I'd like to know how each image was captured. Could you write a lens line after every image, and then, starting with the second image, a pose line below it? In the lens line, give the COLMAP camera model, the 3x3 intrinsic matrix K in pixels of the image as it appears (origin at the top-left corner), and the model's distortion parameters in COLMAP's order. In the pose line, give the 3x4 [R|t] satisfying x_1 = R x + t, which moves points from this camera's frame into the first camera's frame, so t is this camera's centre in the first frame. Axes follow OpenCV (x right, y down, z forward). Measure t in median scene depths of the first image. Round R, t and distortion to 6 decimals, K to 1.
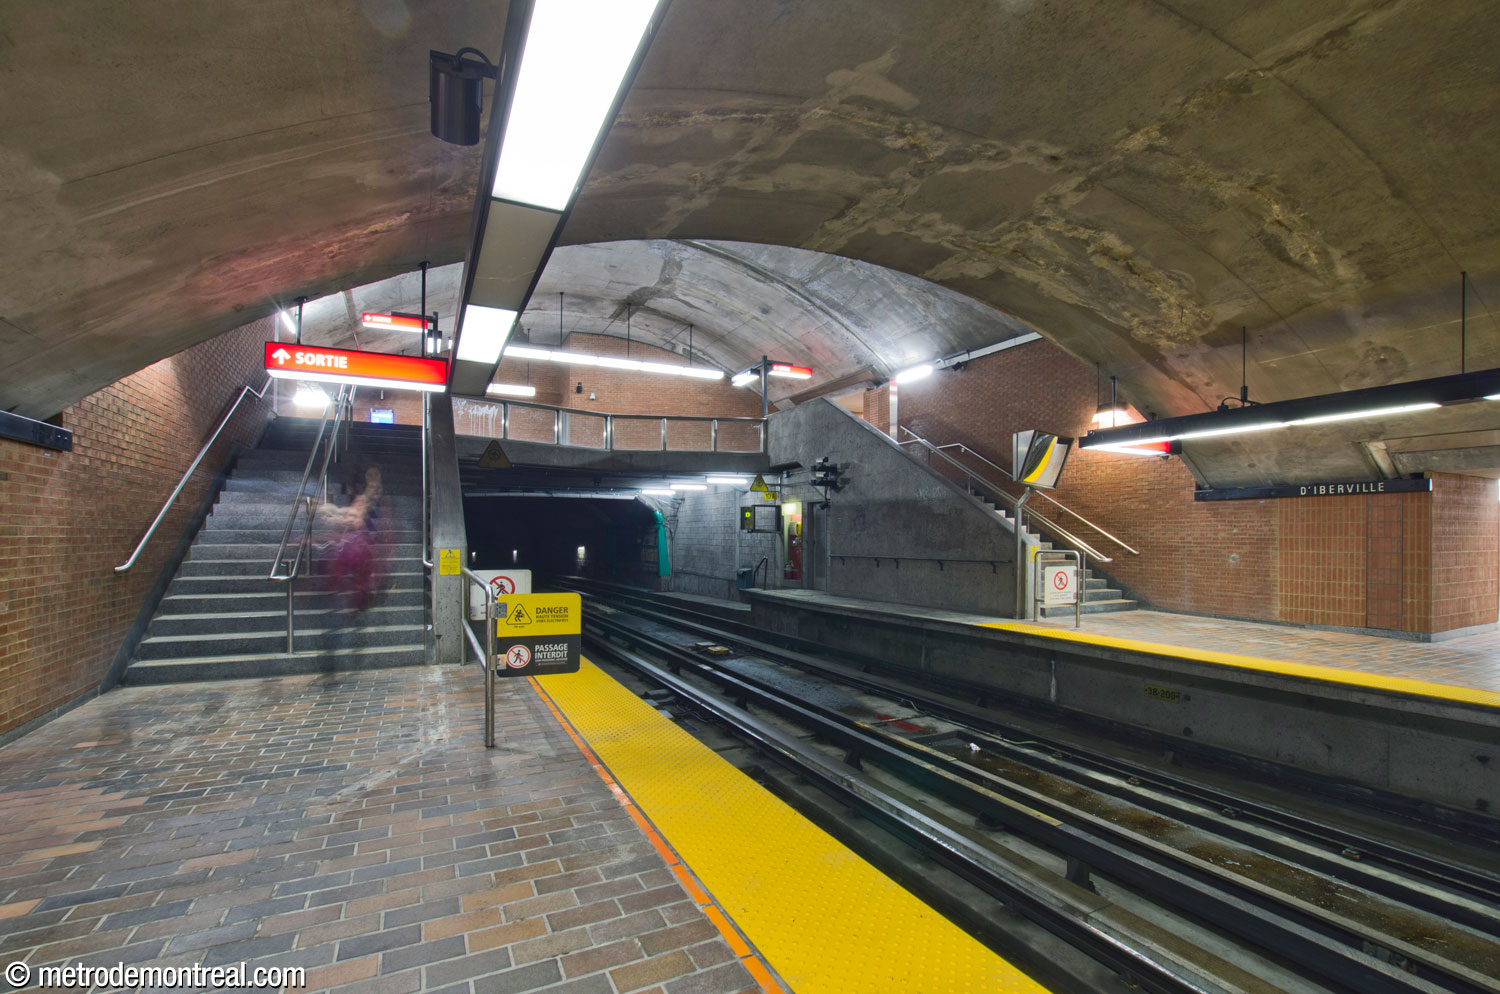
lens RADIAL K [[664.1, 0, 765.9], [0, 664.1, 535.3], [0, 0, 1]] dist [-0.033758, 0.005377]
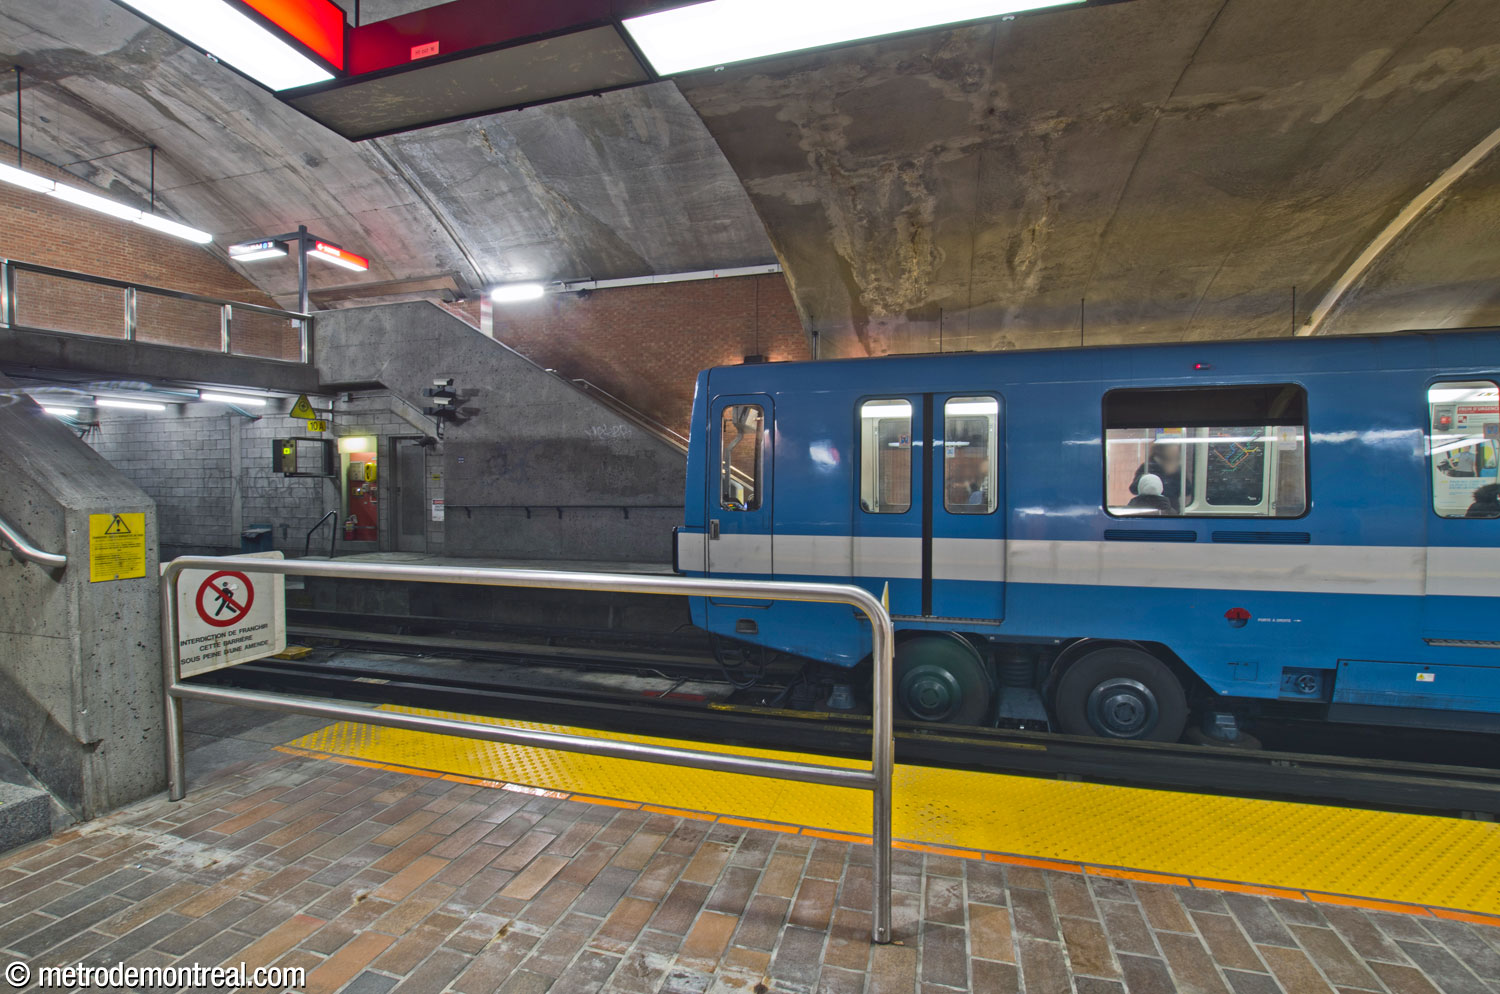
lens RADIAL K [[664.1, 0, 752.5], [0, 664.1, 499.9], [0, 0, 1]] dist [-0.033758, 0.005377]
pose [[0.688316, -0.022853, 0.725051, -0.198876], [0.002657, 0.999576, 0.028984, 0.001452], [-0.725406, -0.018024, 0.688085, 0.189496]]
